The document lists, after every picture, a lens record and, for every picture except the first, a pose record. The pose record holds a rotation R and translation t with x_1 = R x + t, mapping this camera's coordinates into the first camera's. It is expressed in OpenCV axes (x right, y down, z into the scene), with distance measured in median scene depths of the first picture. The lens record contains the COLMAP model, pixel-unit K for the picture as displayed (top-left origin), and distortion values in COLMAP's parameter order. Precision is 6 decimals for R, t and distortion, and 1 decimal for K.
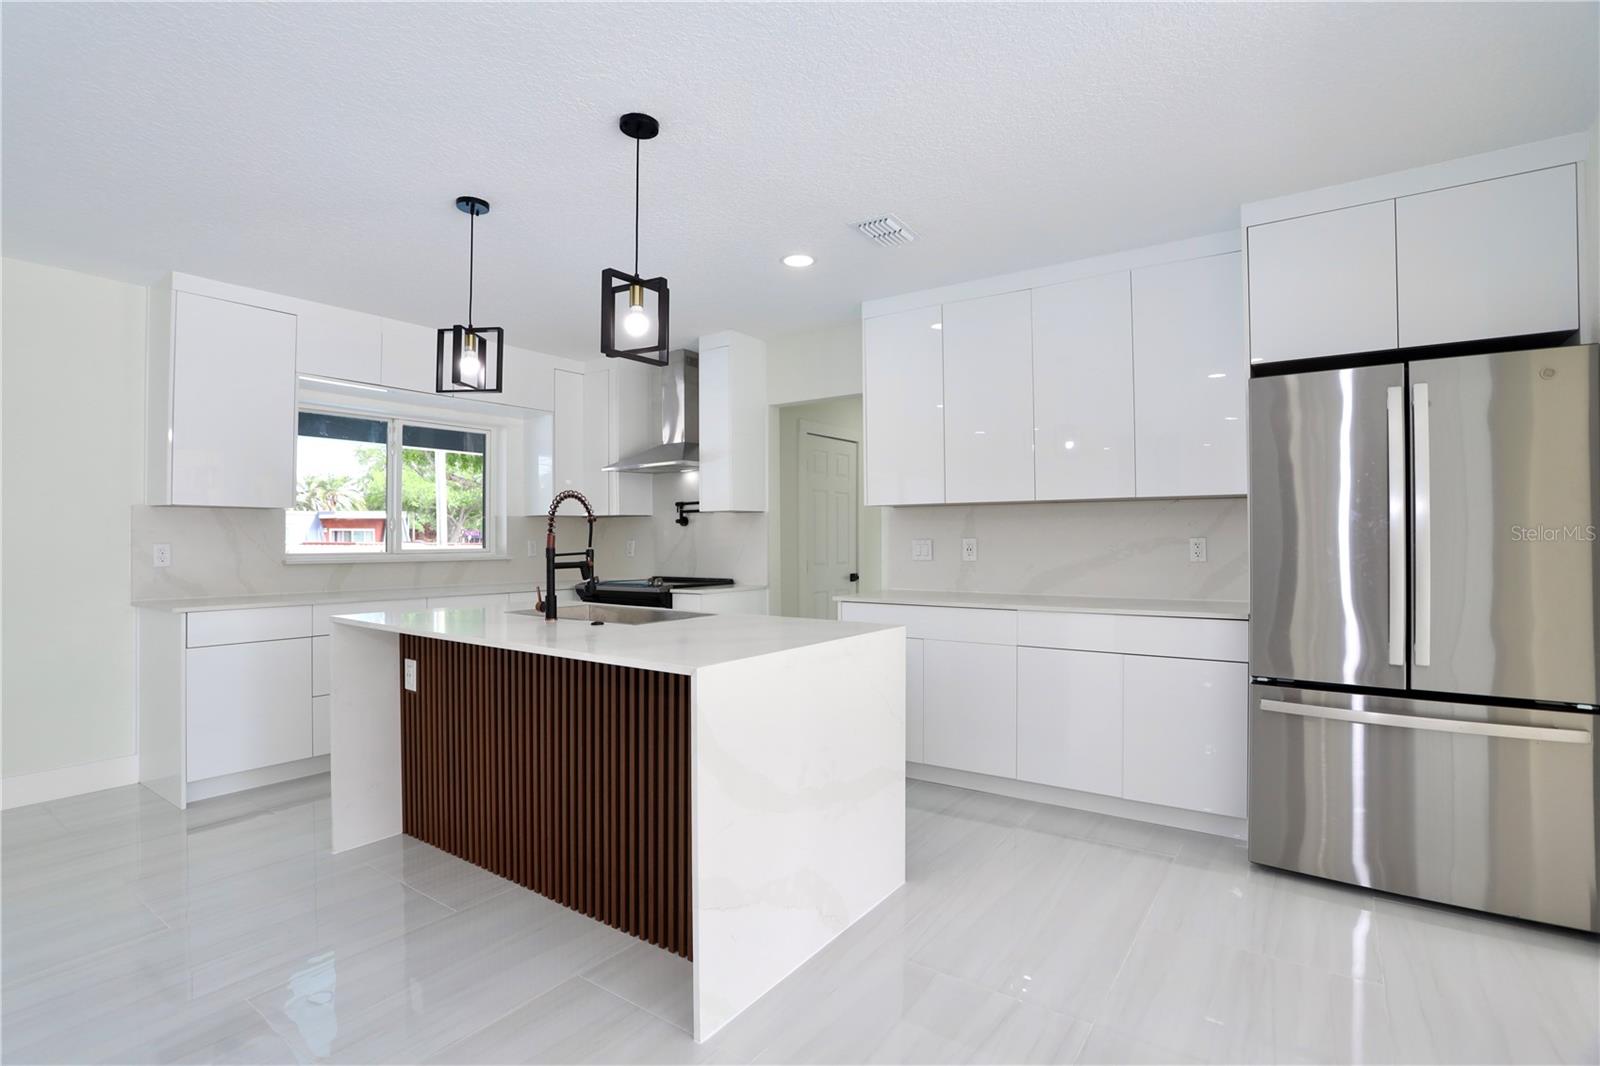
lens RADIAL K [[783.9, 0, 786.1], [0, 783.9, 534.2], [0, 0, 1]] dist [-0.074585, 0.036986]
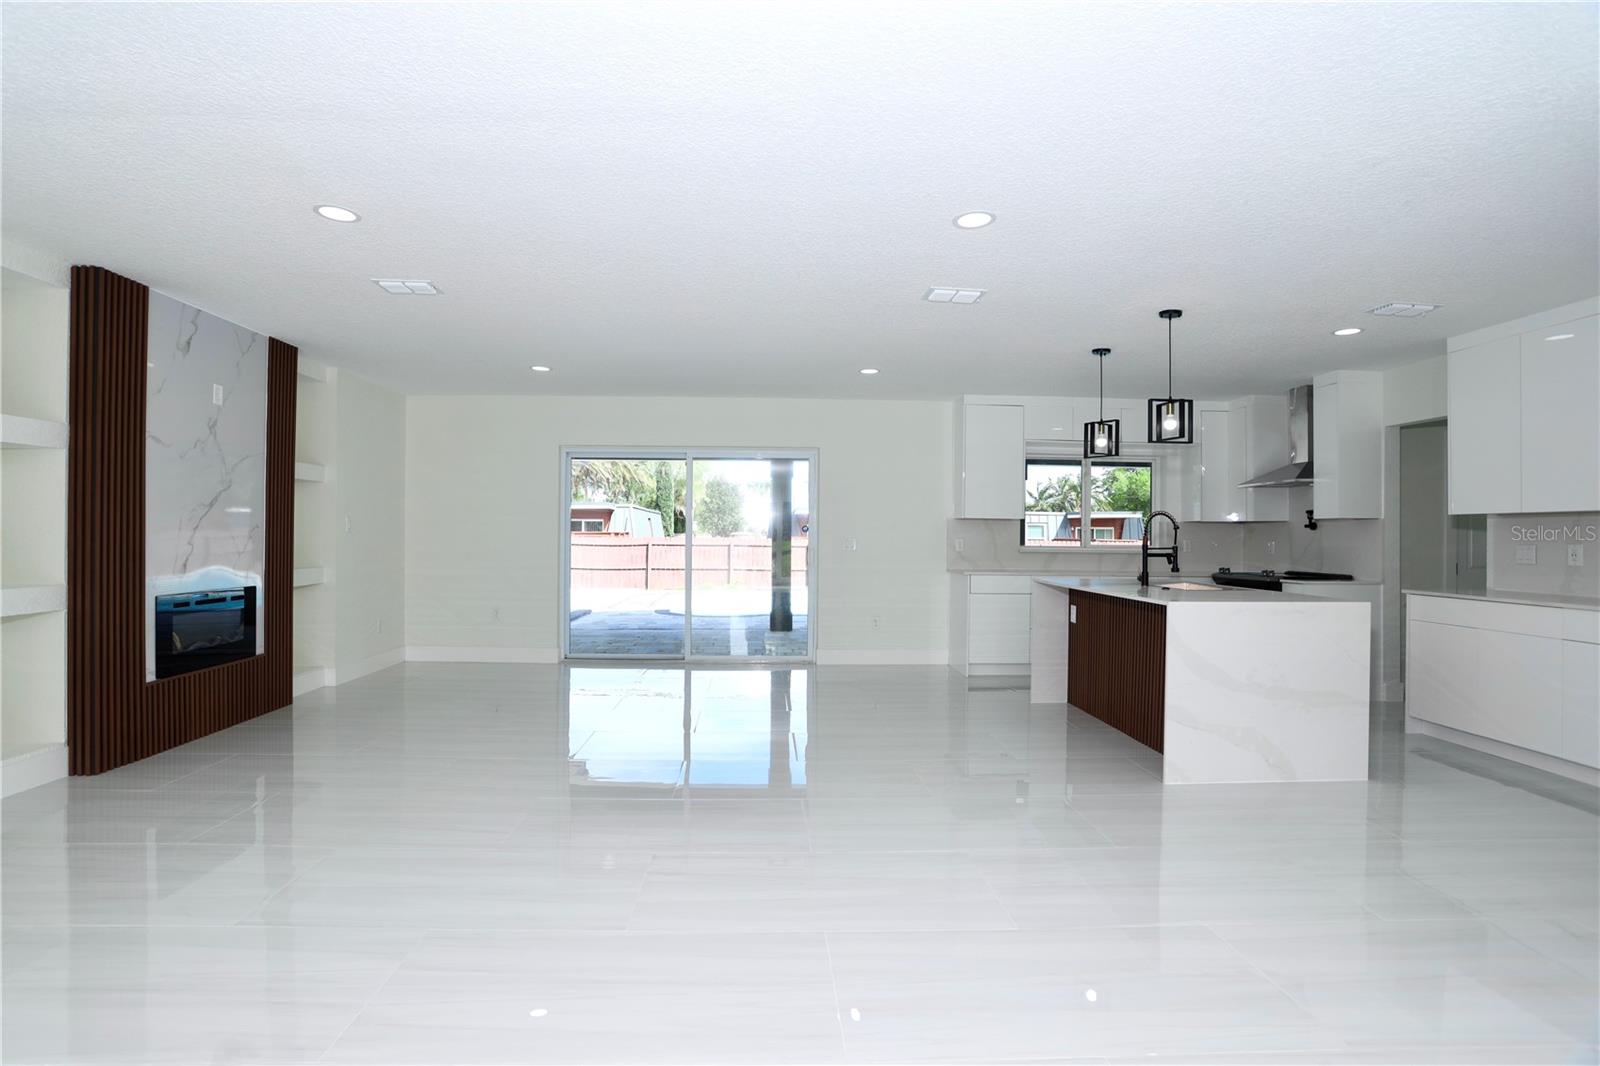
lens RADIAL K [[803.9, 0, 778.9], [0, 803.9, 533.2], [0, 0, 1]] dist [-0.064178, 0.027561]
pose [[0.616863, 0.009399, -0.787015, 0.358589], [-0.007944, 0.999952, 0.005716, -0.006664], [0.787031, 0.002726, 0.616908, -0.448256]]
